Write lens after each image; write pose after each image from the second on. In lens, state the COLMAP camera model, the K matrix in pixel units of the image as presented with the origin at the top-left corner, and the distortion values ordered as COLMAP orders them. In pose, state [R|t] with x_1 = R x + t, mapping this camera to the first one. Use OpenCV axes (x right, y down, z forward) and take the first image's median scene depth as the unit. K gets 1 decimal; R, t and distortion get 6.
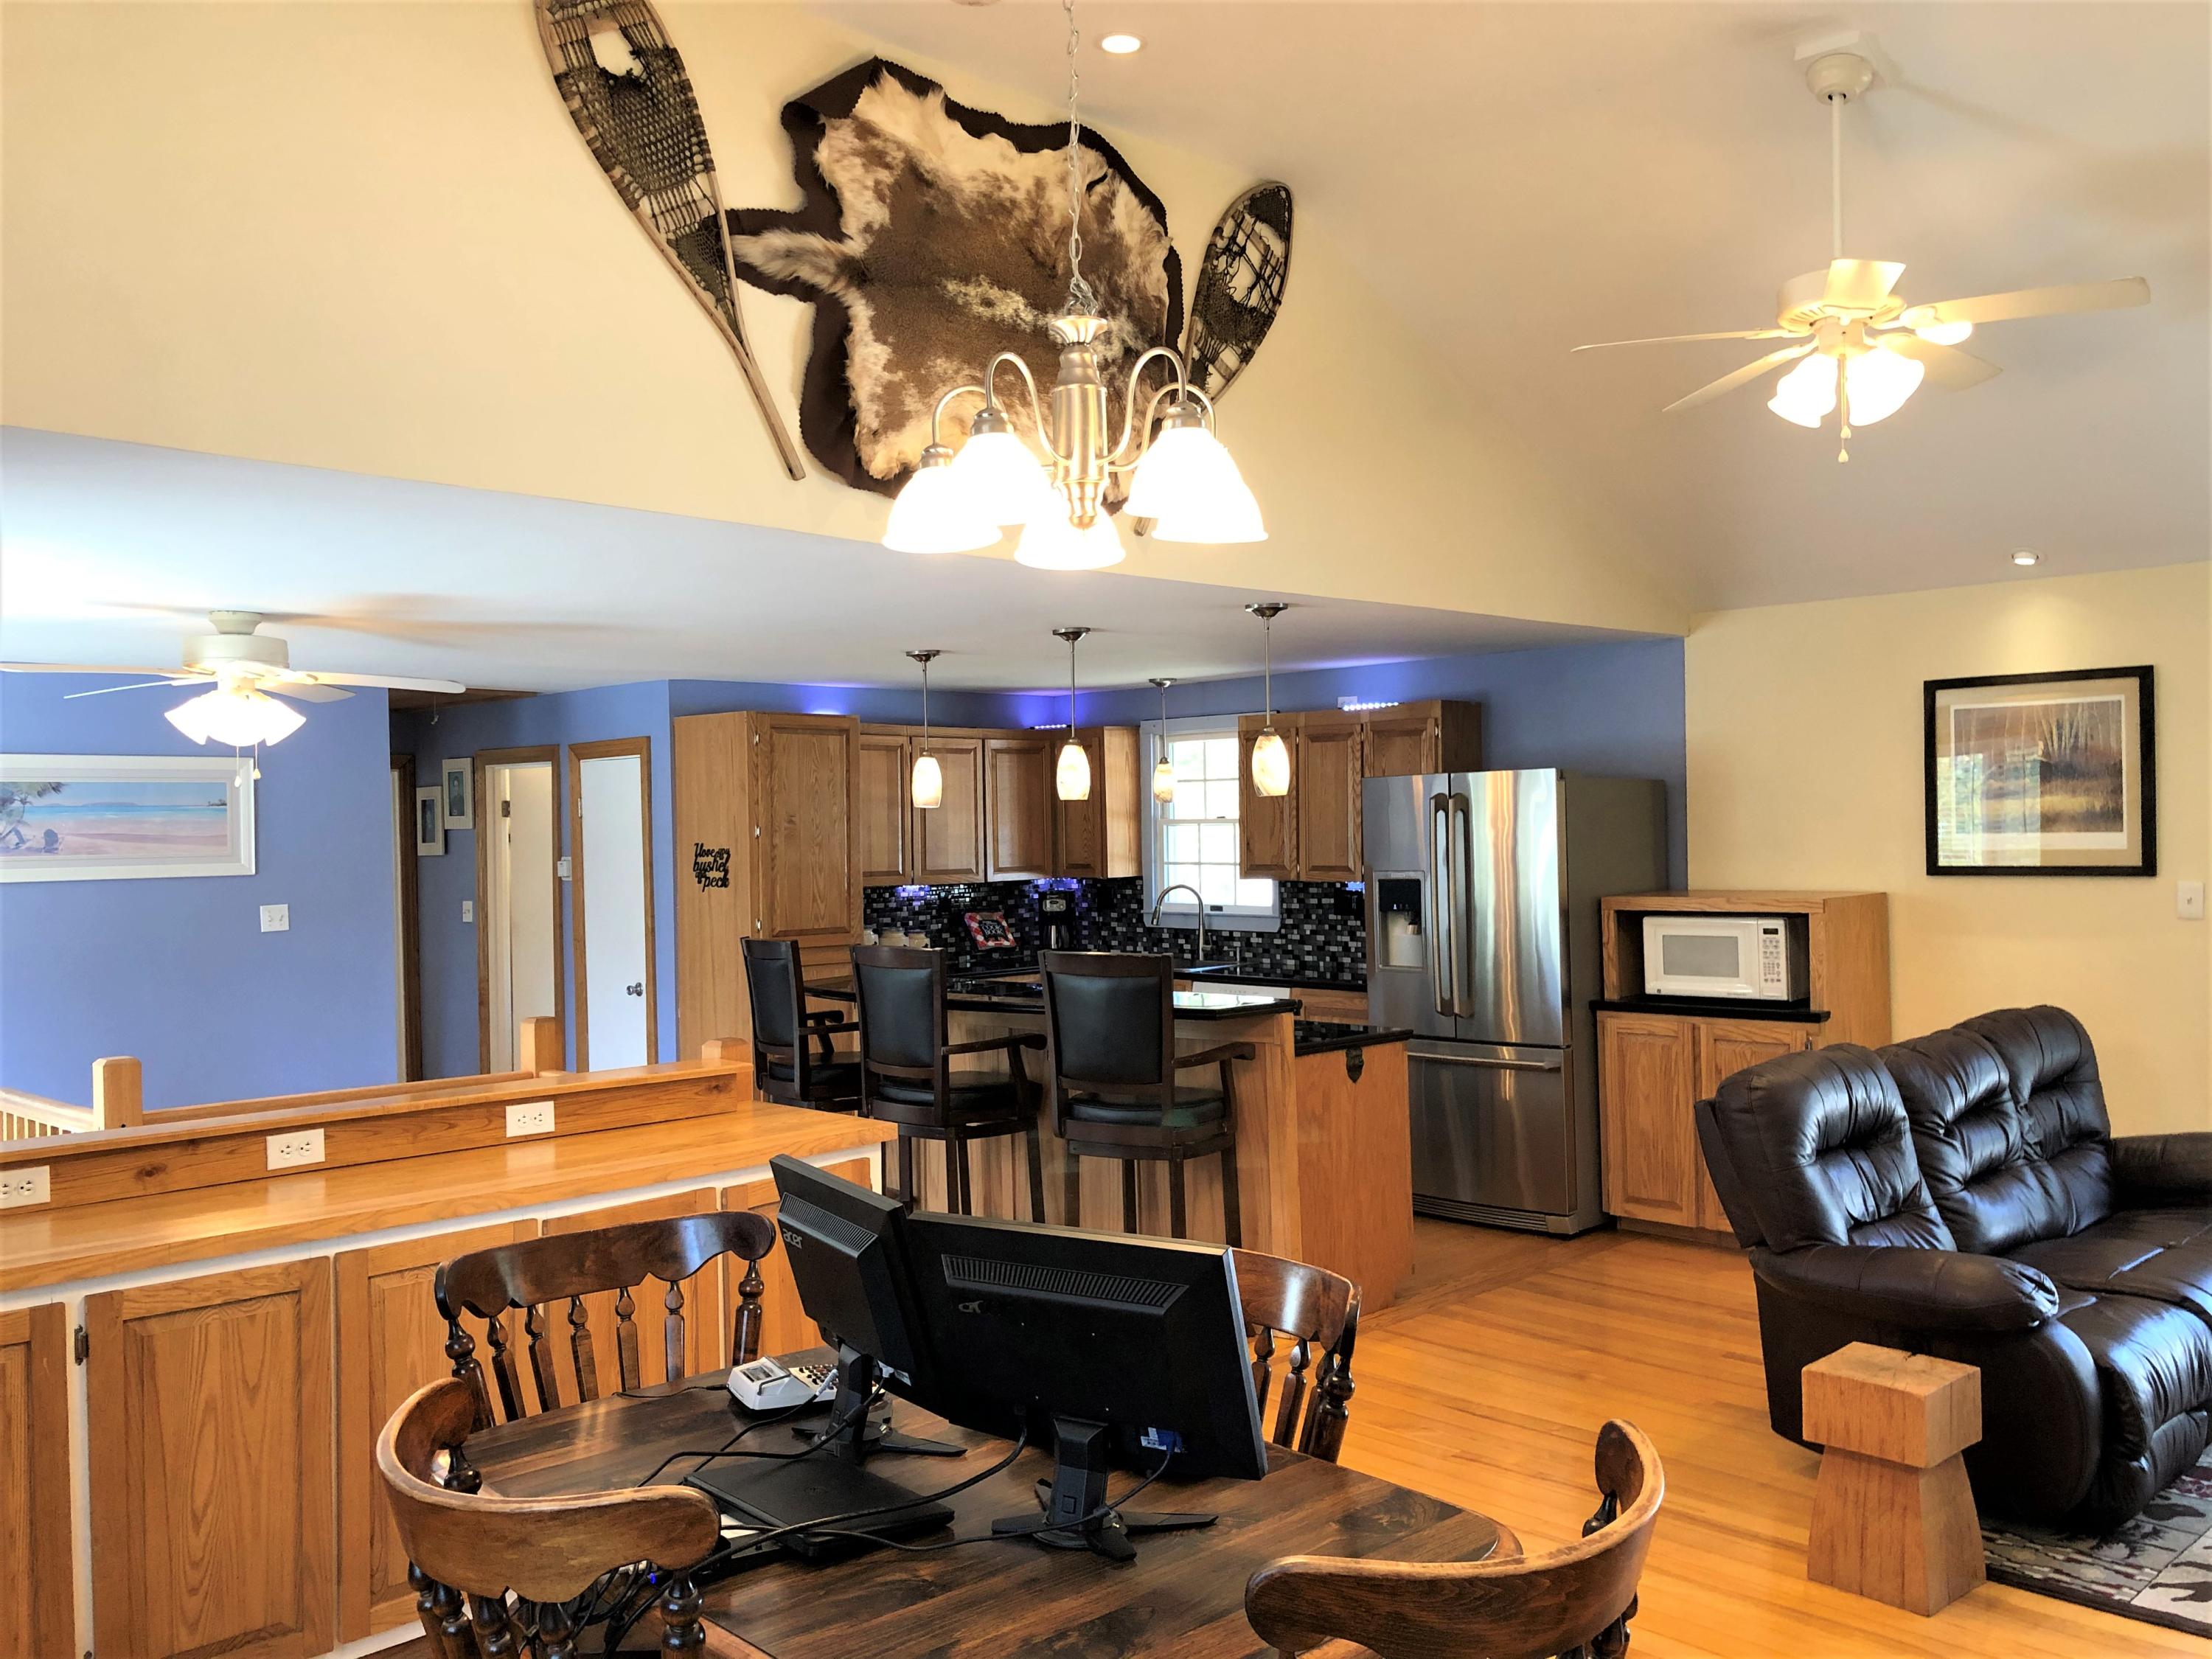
lens RADIAL K [[1833.9, 0, 1101.5], [0, 1833.9, 829.8], [0, 0, 1]] dist [0.008324, -0.000023]
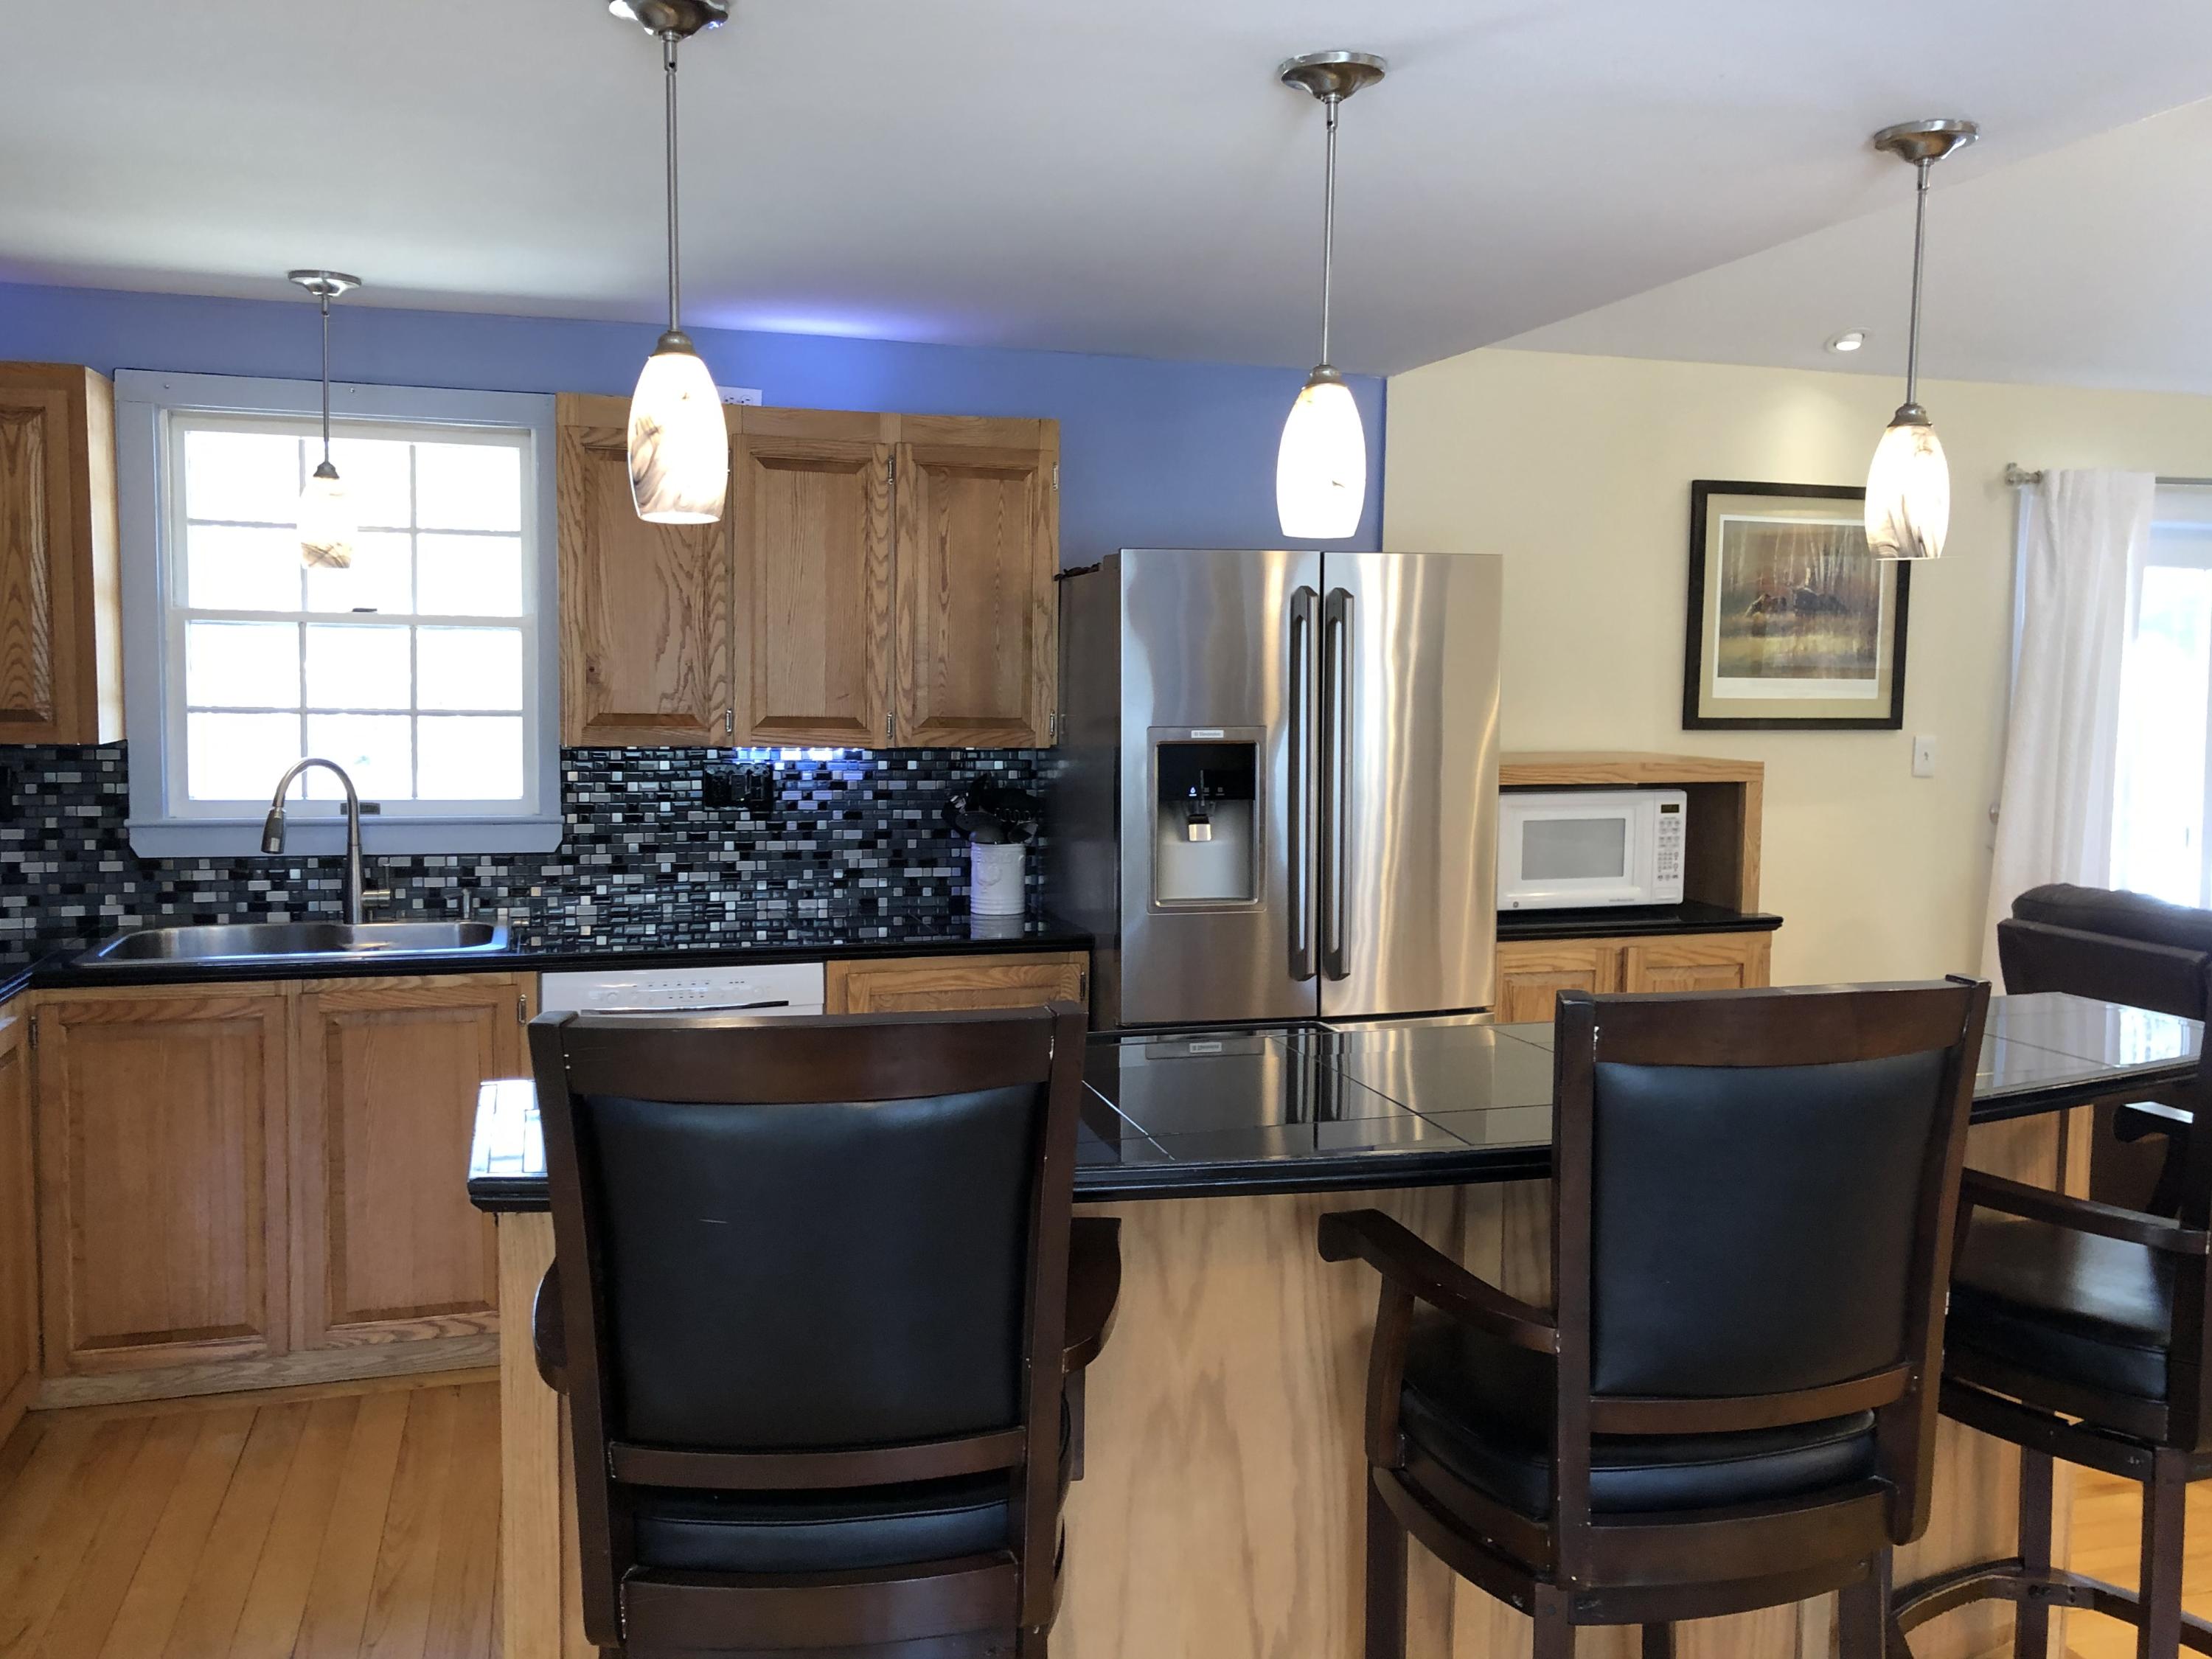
lens RADIAL K [[1876.6, 0, 1103.5], [0, 1876.6, 822.0], [0, 0, 1]] dist [0.030798, -0.005337]
pose [[0.449190, -0.047224, 0.892187, -0.293875], [-0.017623, 0.997939, 0.061695, 0.014359], [-0.893262, -0.043436, 0.447432, 0.656223]]
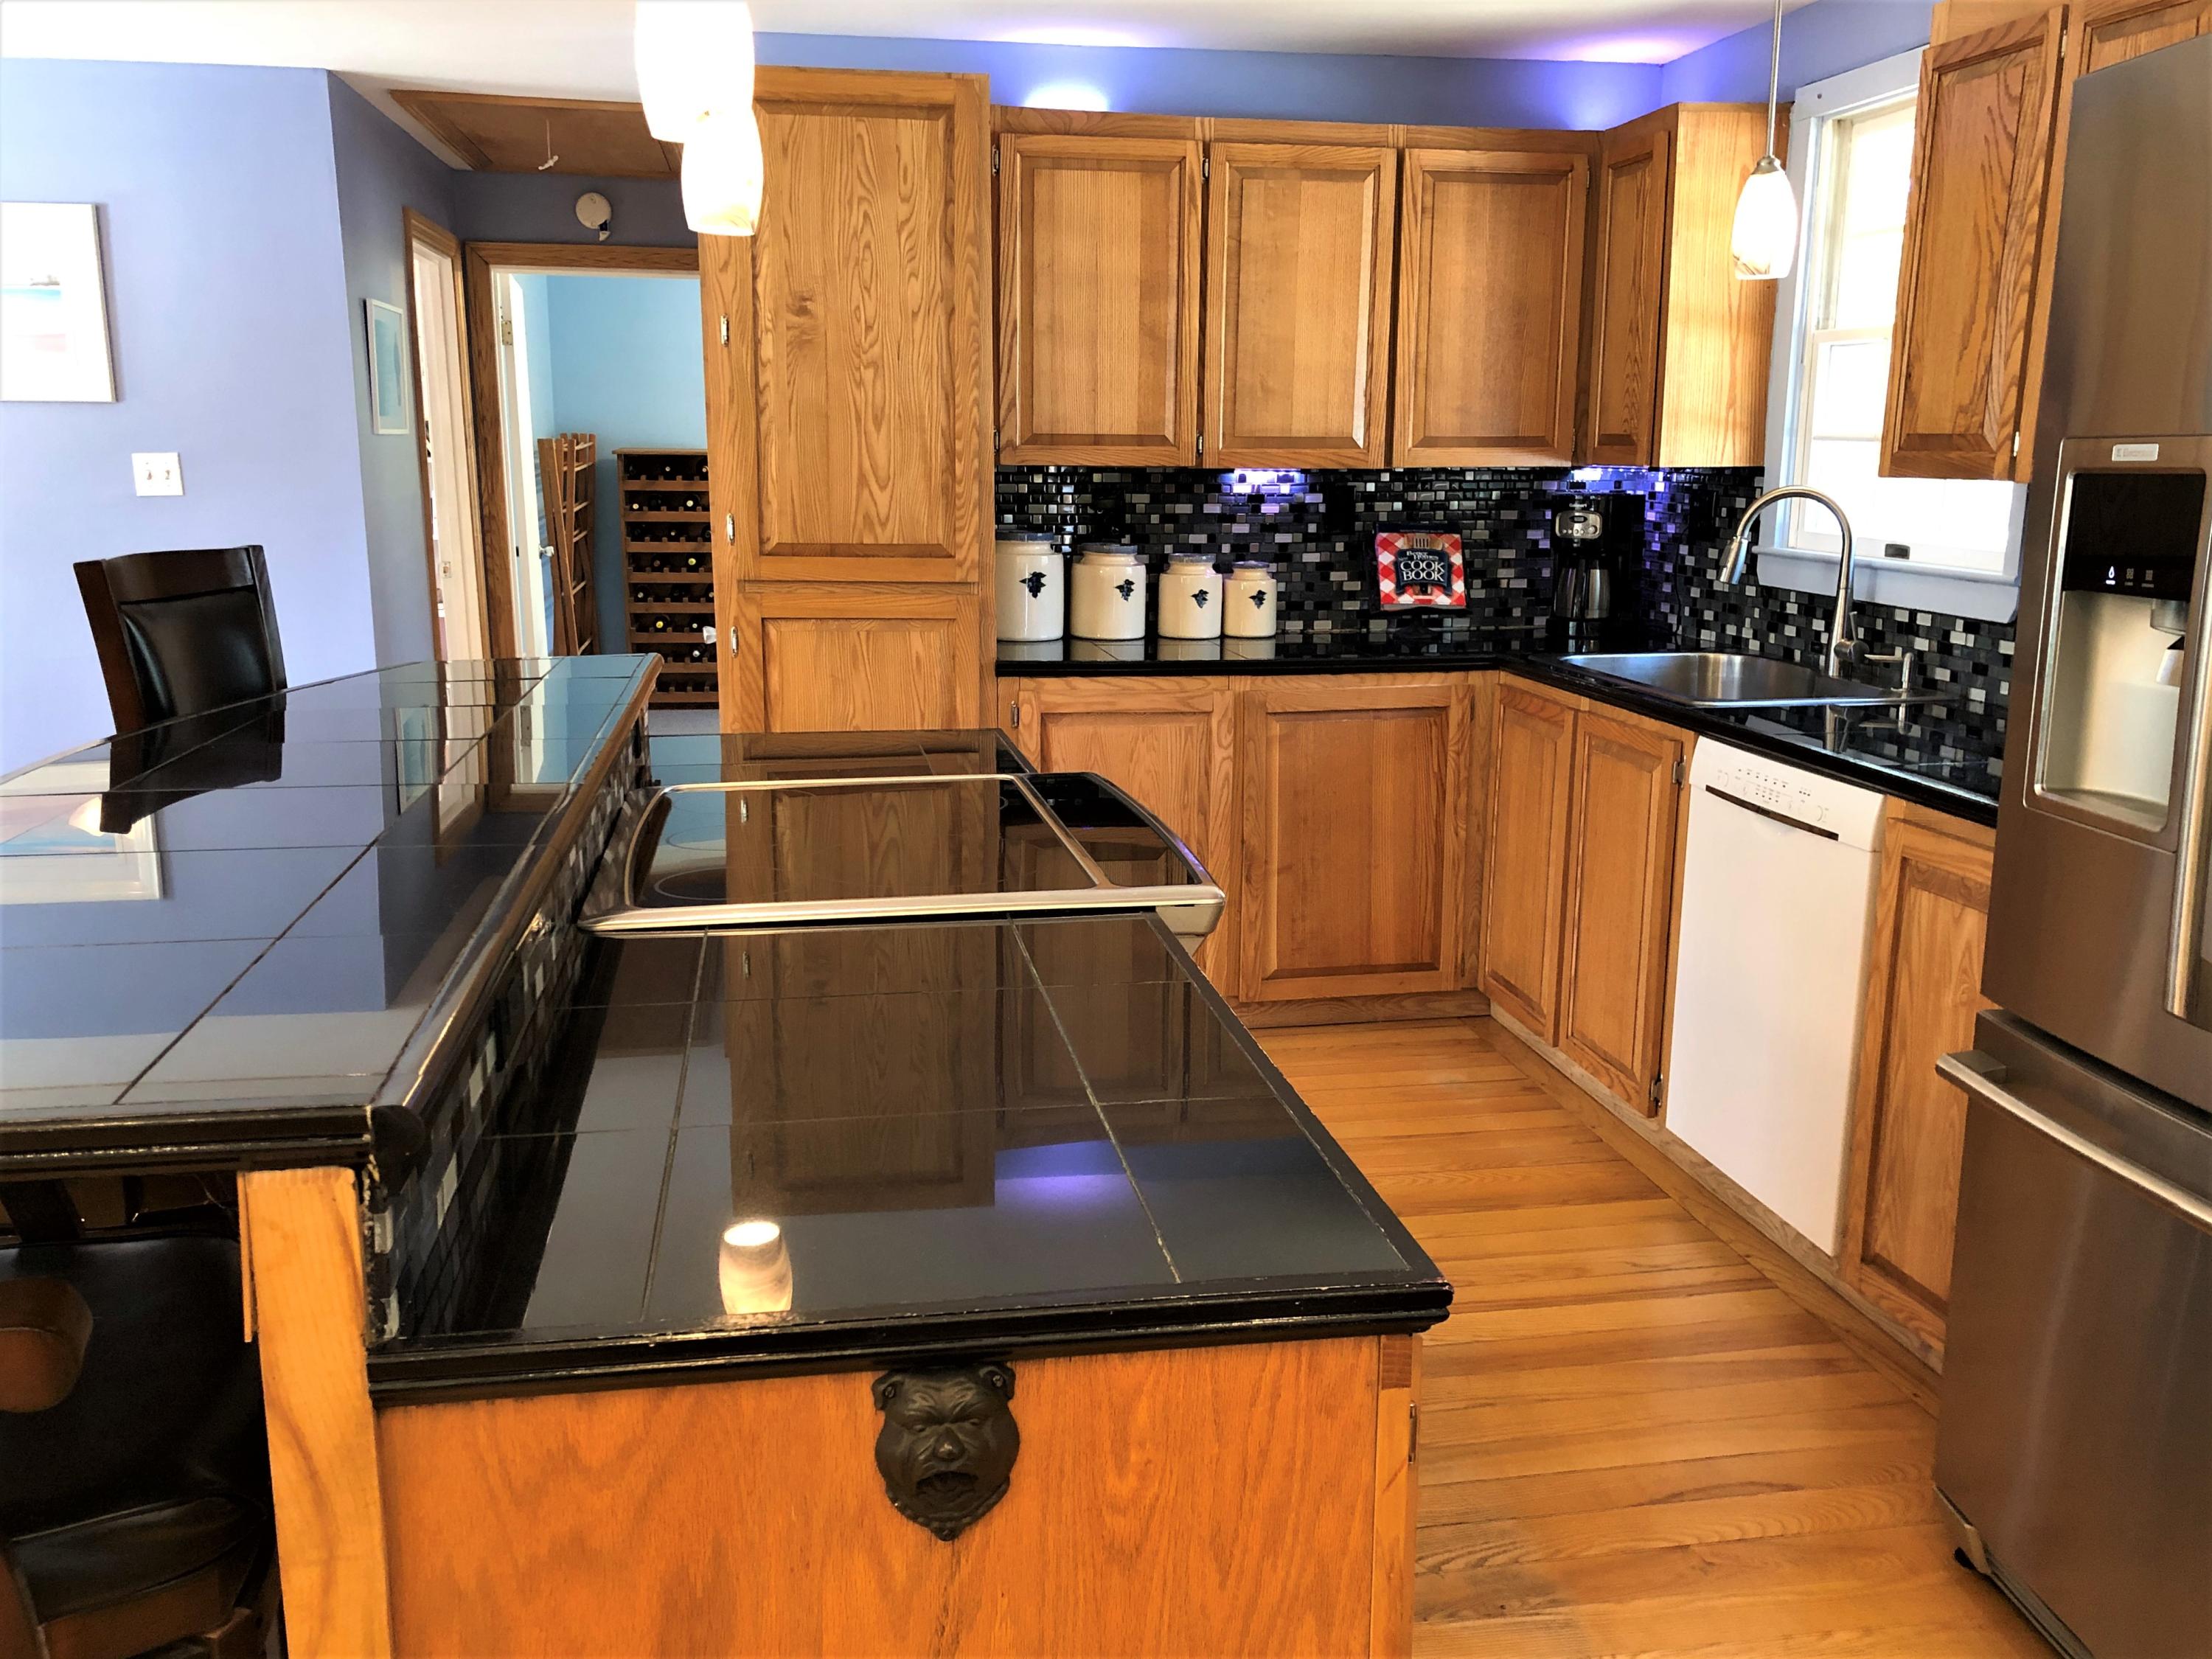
lens RADIAL K [[1876.6, 0, 1110.8], [0, 1876.6, 827.0], [0, 0, 1]] dist [0.030798, -0.005337]
pose [[0.827466, 0.137417, -0.544442, 0.163766], [-0.023471, 0.977209, 0.210976, 0.019469], [0.561025, -0.161797, 0.811833, 0.585034]]
